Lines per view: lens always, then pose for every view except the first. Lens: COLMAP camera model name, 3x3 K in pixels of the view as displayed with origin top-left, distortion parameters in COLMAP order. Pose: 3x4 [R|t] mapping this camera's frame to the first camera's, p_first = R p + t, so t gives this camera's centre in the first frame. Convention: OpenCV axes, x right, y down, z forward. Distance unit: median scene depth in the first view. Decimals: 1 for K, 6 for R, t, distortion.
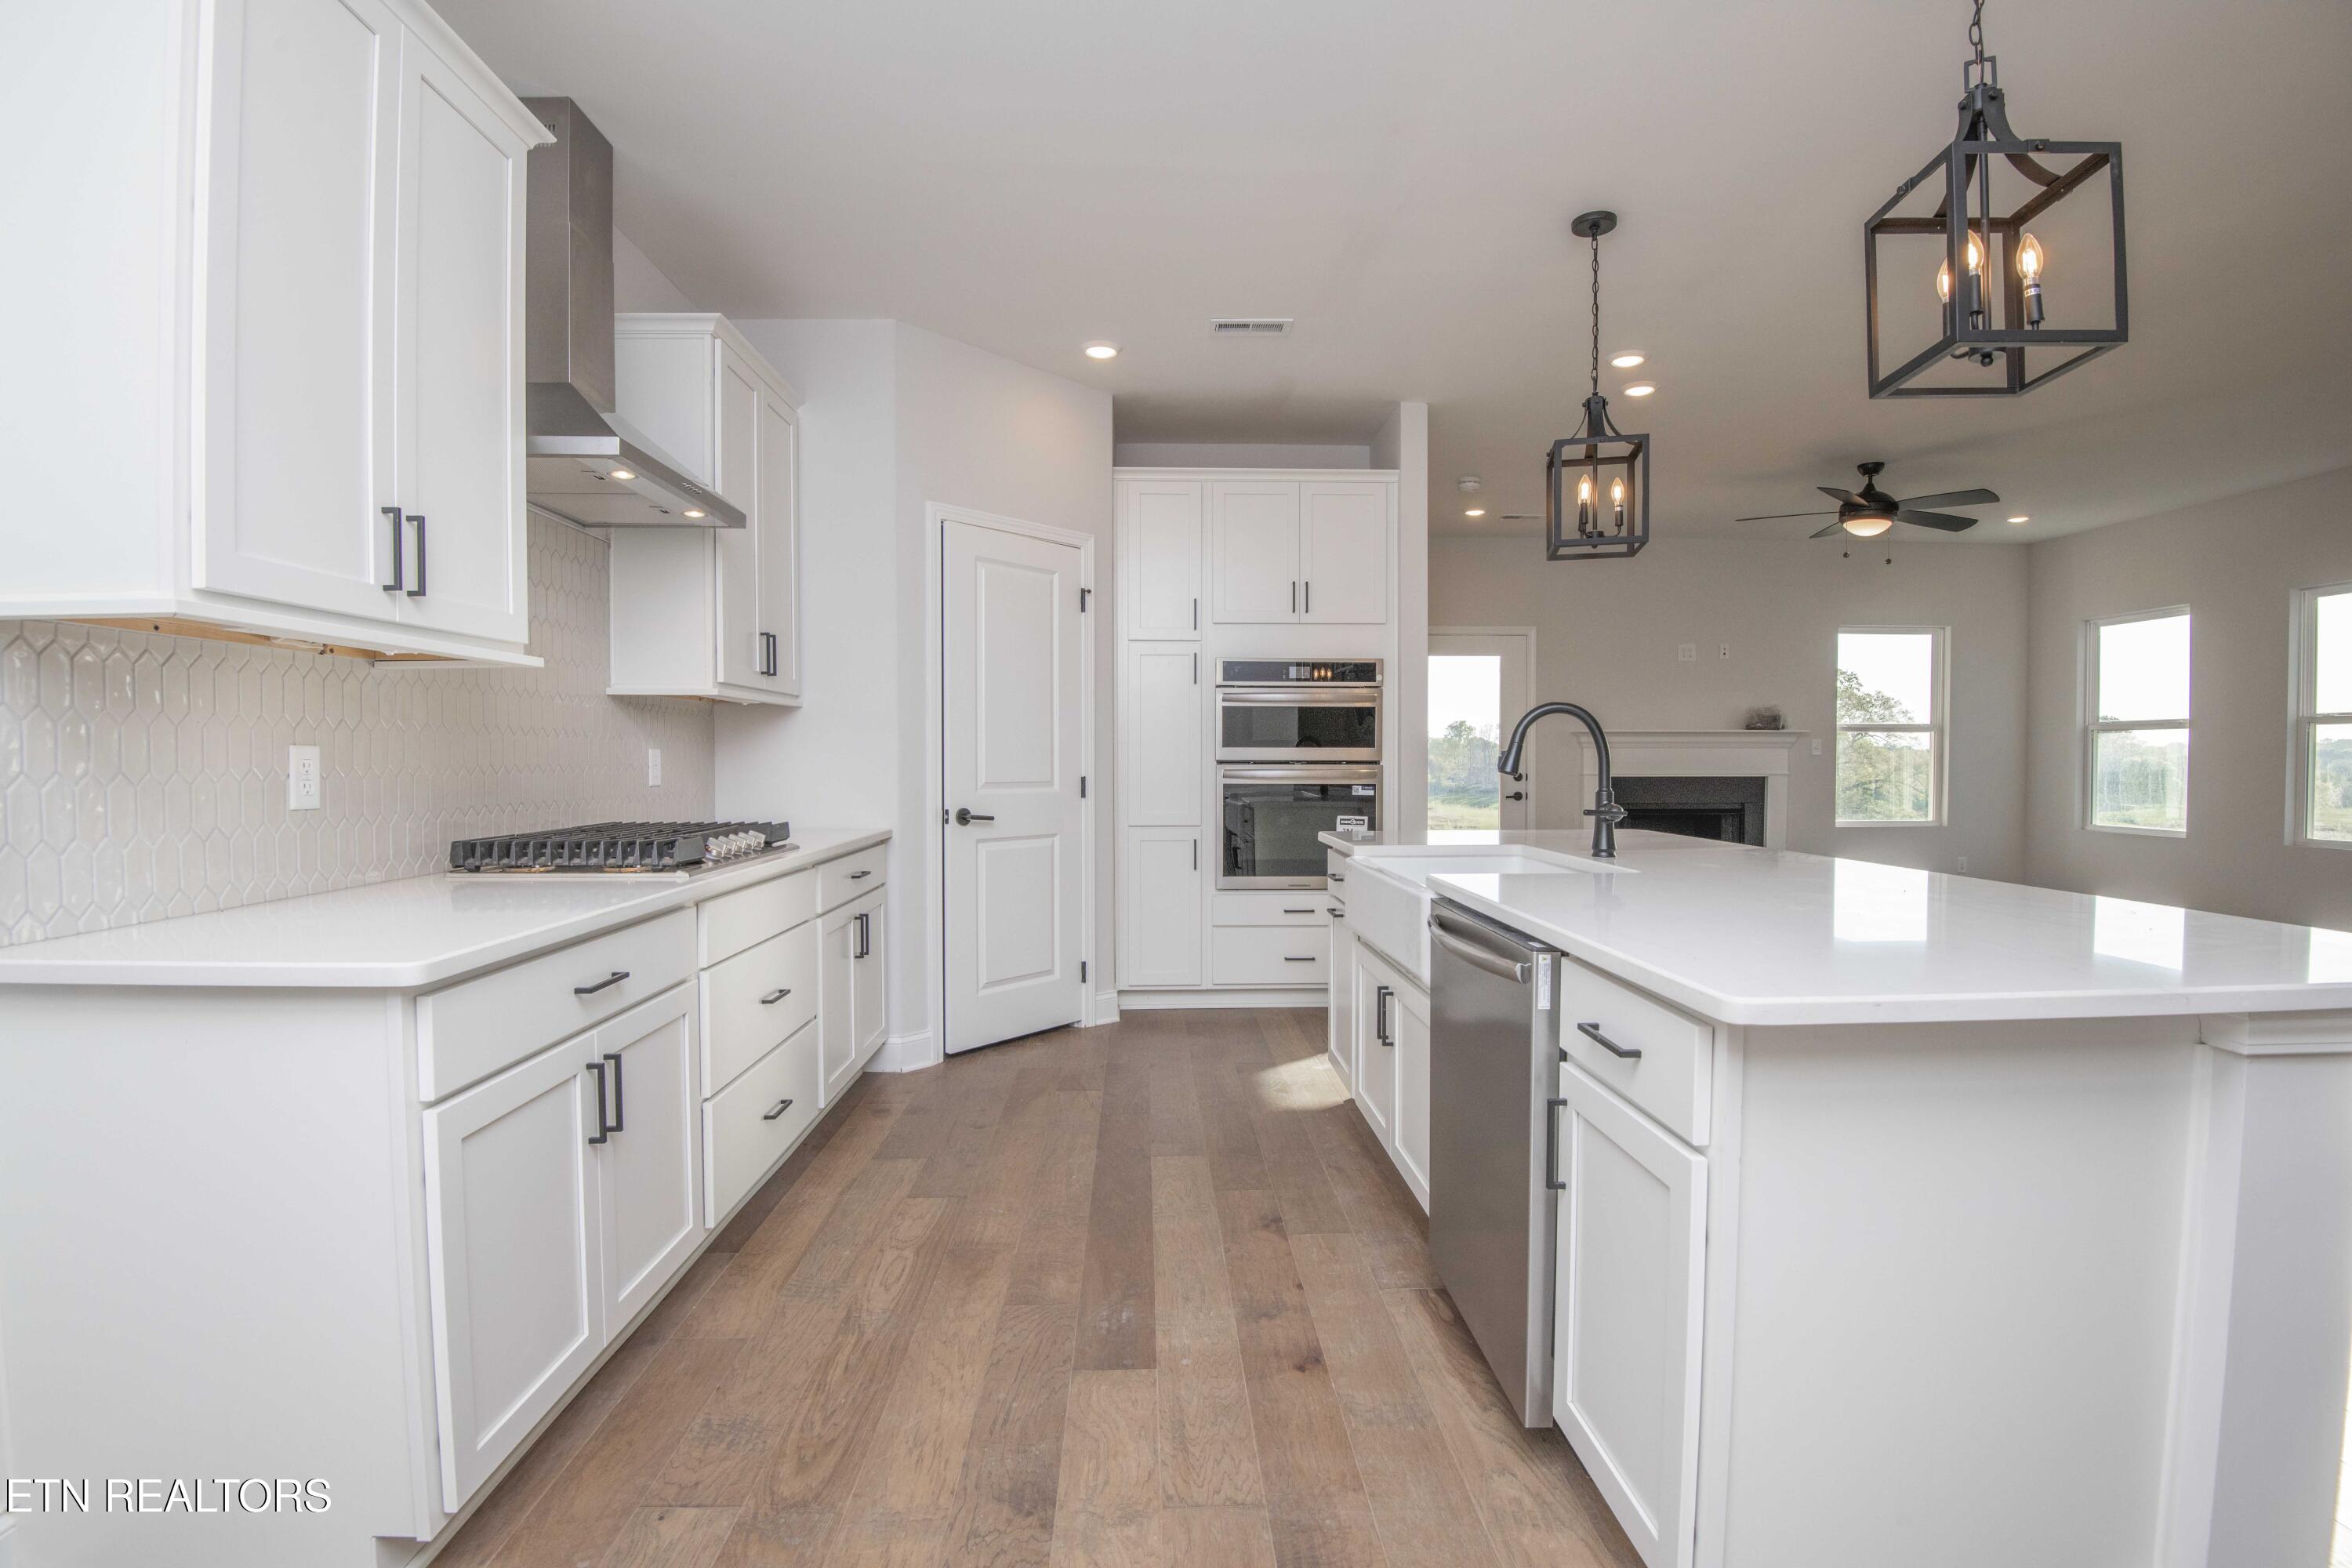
lens RADIAL K [[1084.6, 0, 1181.4], [0, 1084.6, 788.3], [0, 0, 1]] dist [-0.000109, -0.028760]
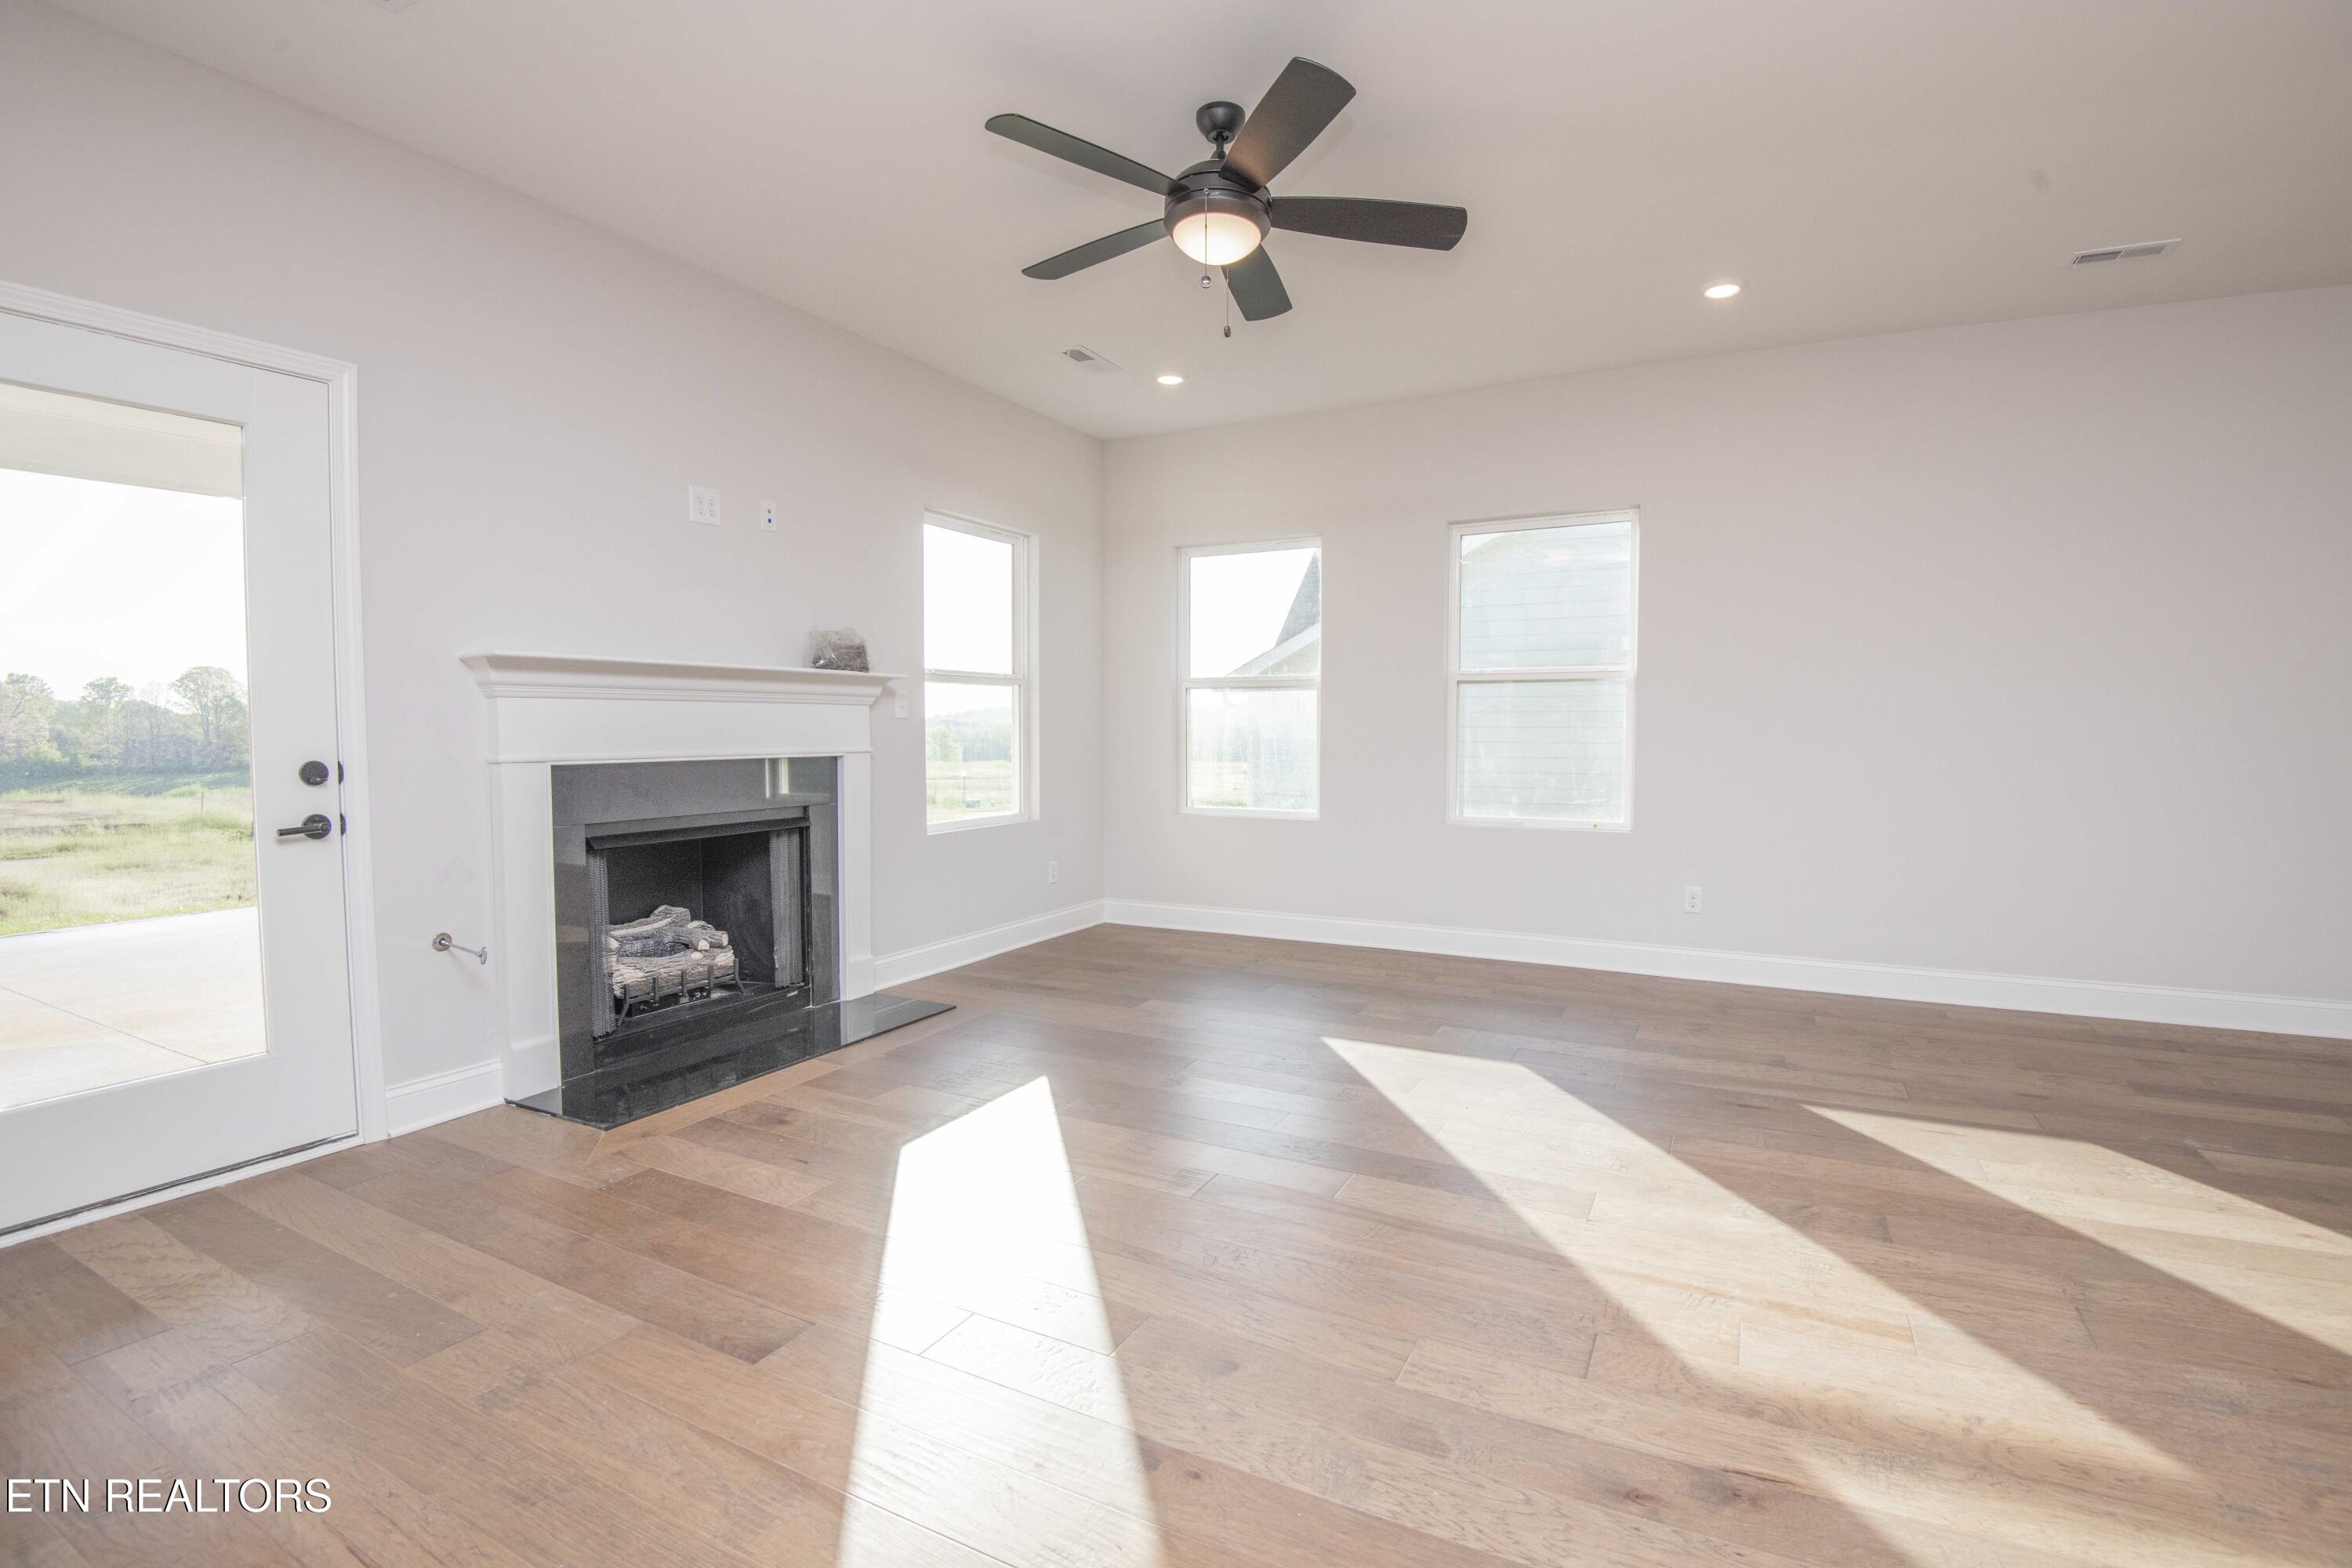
lens RADIAL K [[1087.4, 0, 1184.7], [0, 1087.4, 786.1], [0, 0, 1]] dist [-0.015108, -0.016463]
pose [[0.499560, -0.045740, 0.865071, 0.237203], [0.022548, 0.998953, 0.039798, -0.022174], [-0.865986, -0.000376, 0.500068, 0.918417]]
